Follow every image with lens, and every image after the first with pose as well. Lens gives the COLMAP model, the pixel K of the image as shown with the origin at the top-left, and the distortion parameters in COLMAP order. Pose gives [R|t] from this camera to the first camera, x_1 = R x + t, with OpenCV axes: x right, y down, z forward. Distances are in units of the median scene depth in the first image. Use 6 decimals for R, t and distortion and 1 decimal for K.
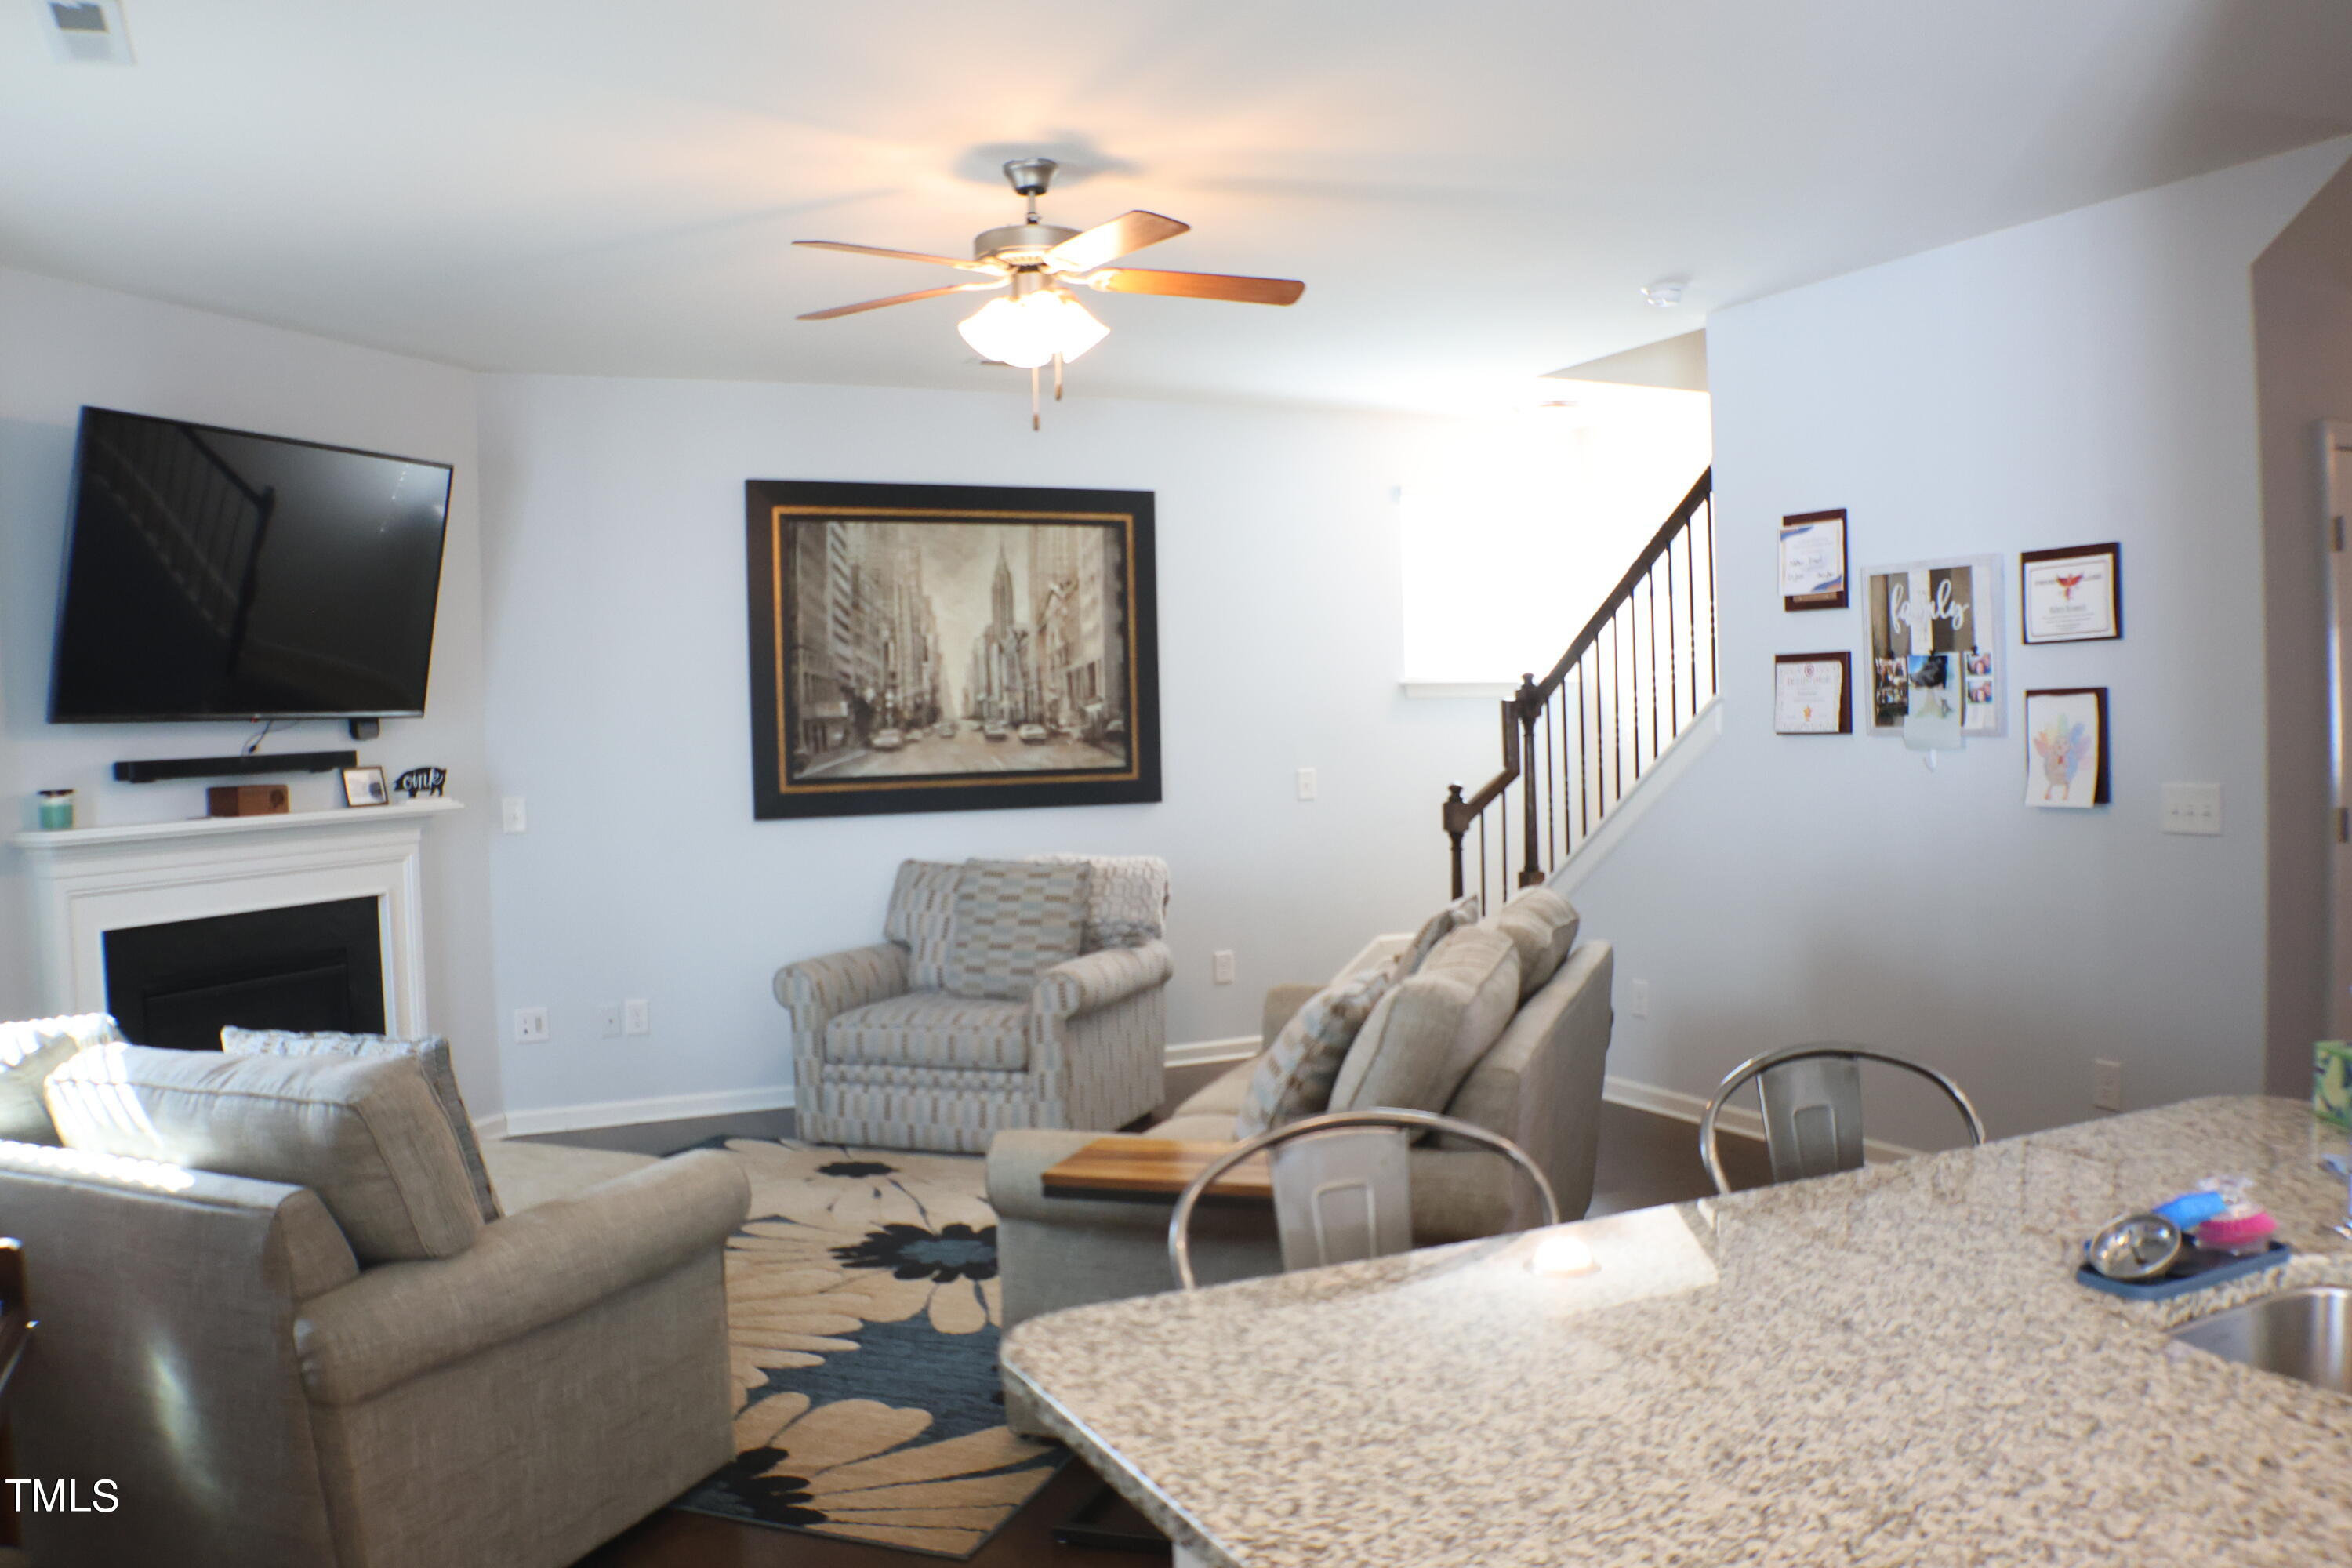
lens RADIAL K [[1800.6, 0, 1176.0], [0, 1800.6, 784.0], [0, 0, 1]] dist [-0.138969, 0.005919]
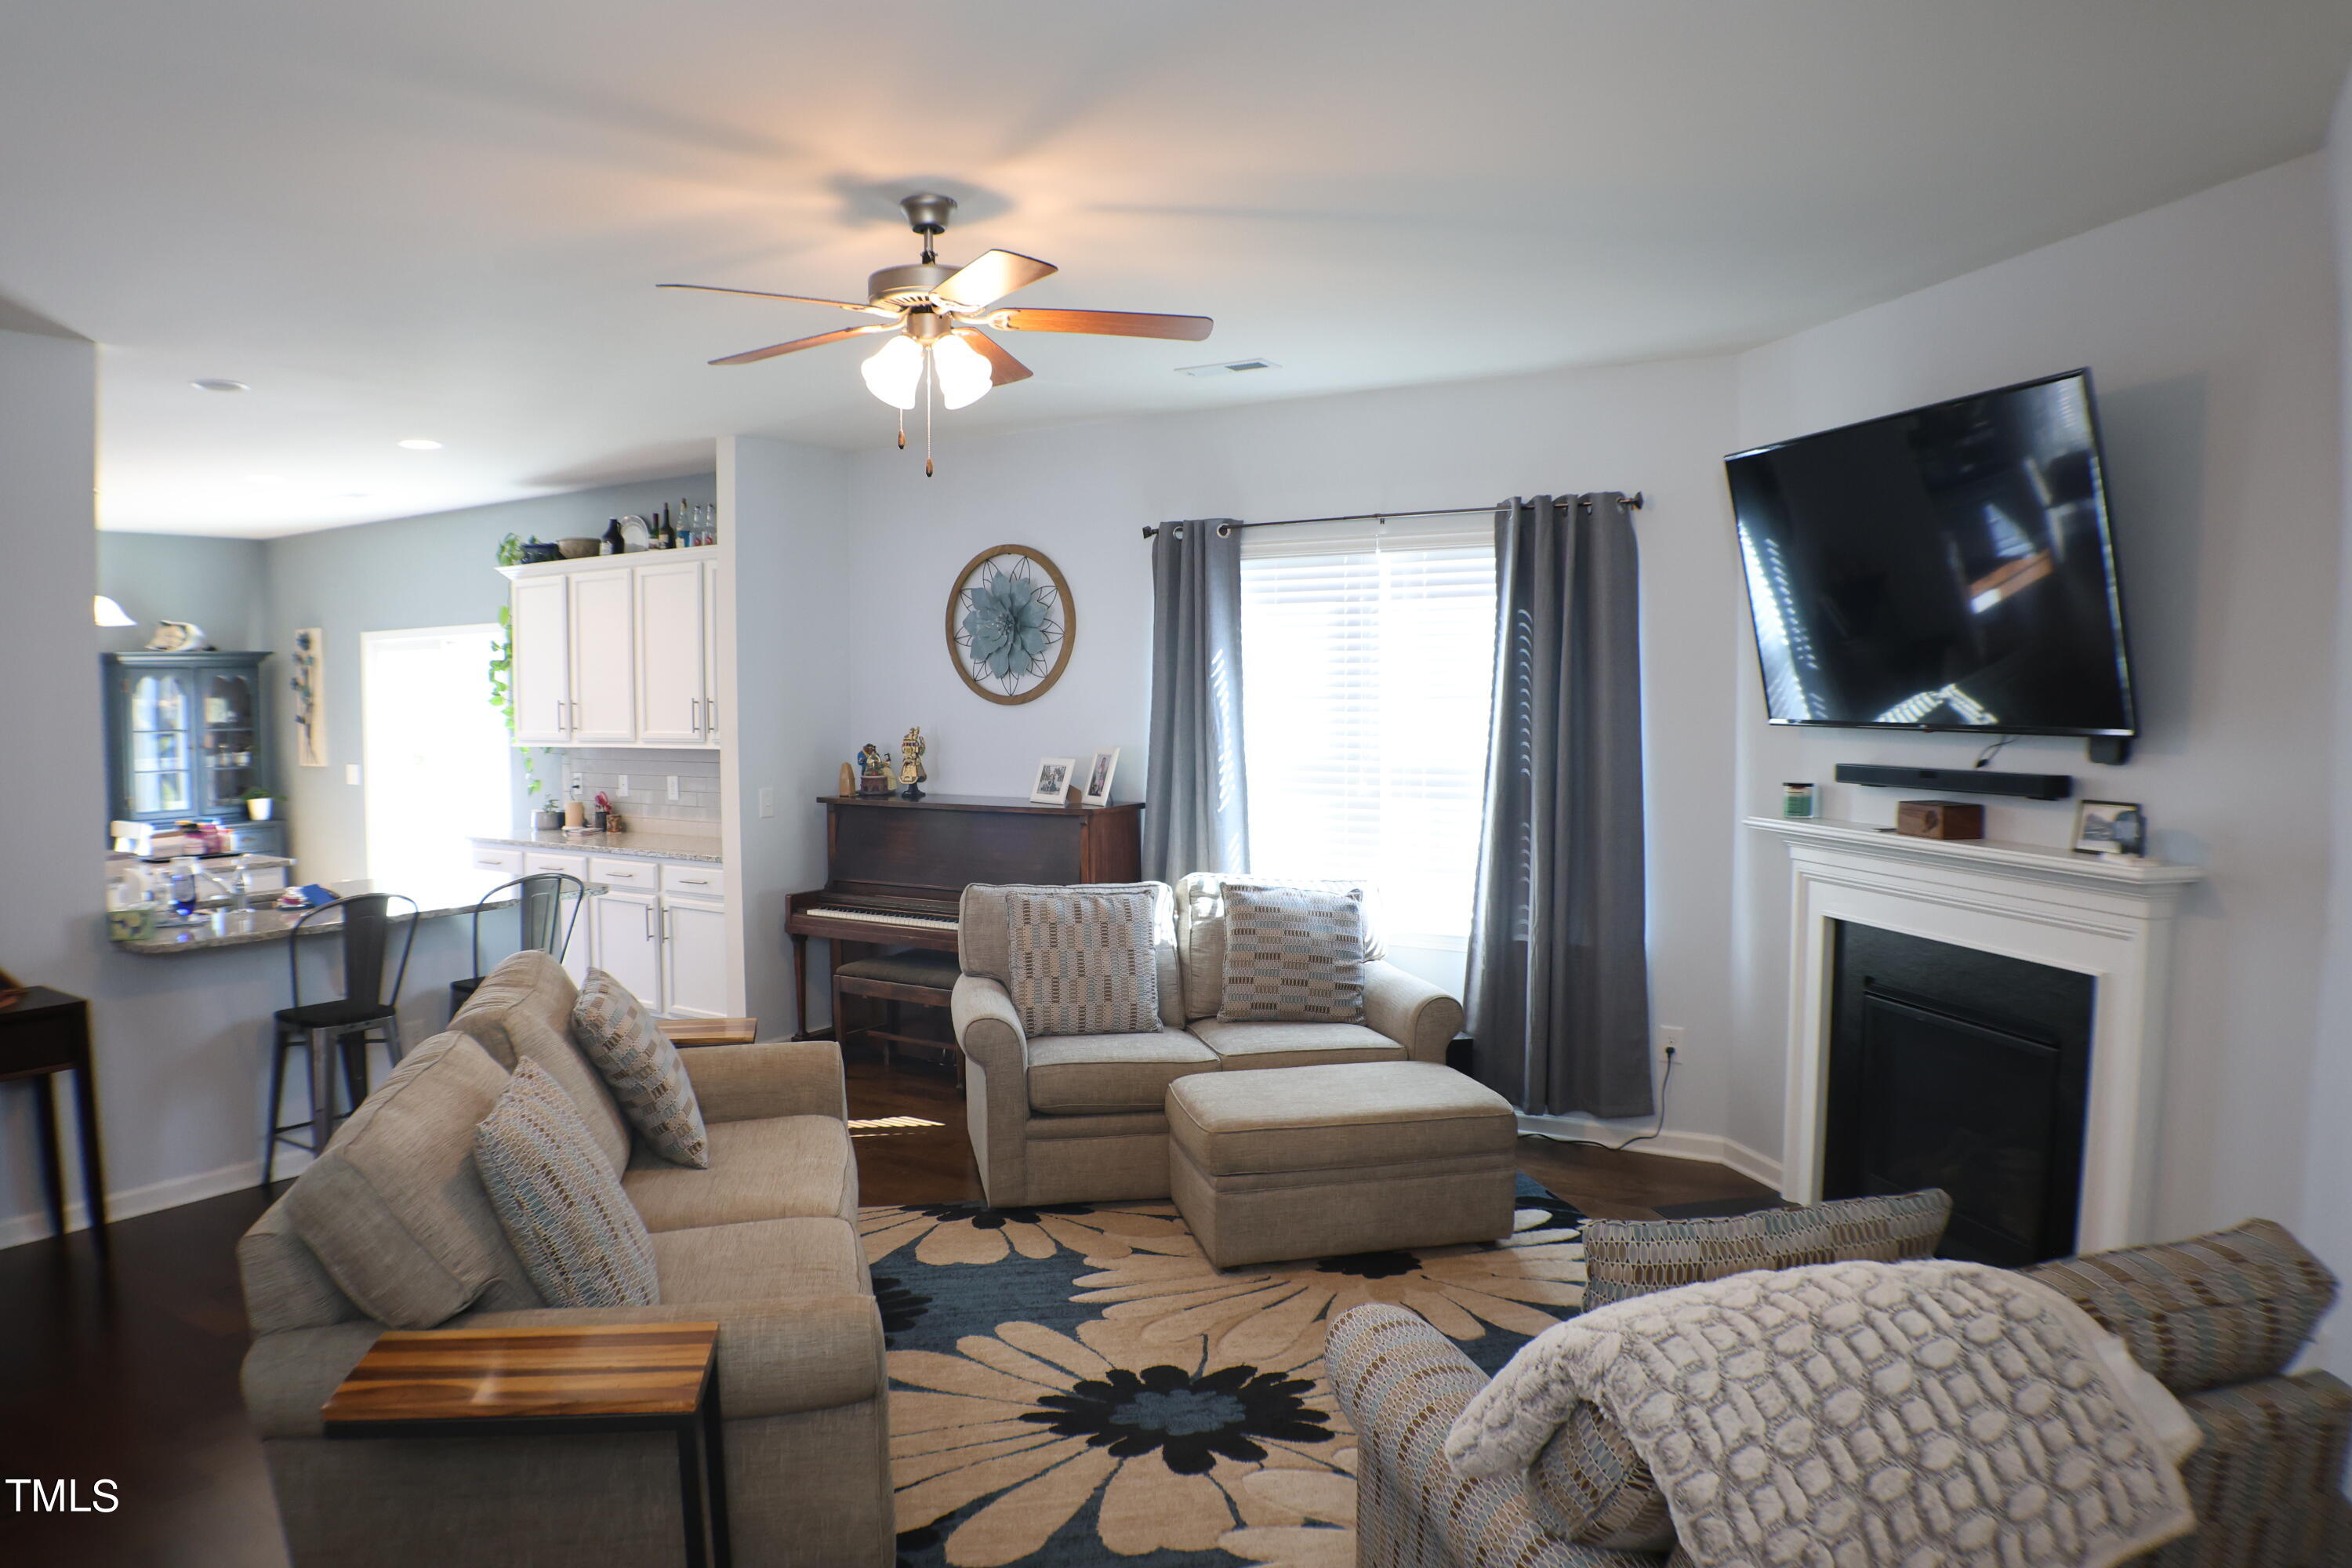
lens RADIAL K [[1560.7, 0, 1180.6], [0, 1560.7, 785.6], [0, 0, 1]] dist [-0.184927, 0.045887]
pose [[-0.836234, 0.066545, -0.544320, 0.164983], [0.010017, 0.994298, 0.106167, -0.071450], [0.548281, 0.083328, -0.832132, 1.075702]]
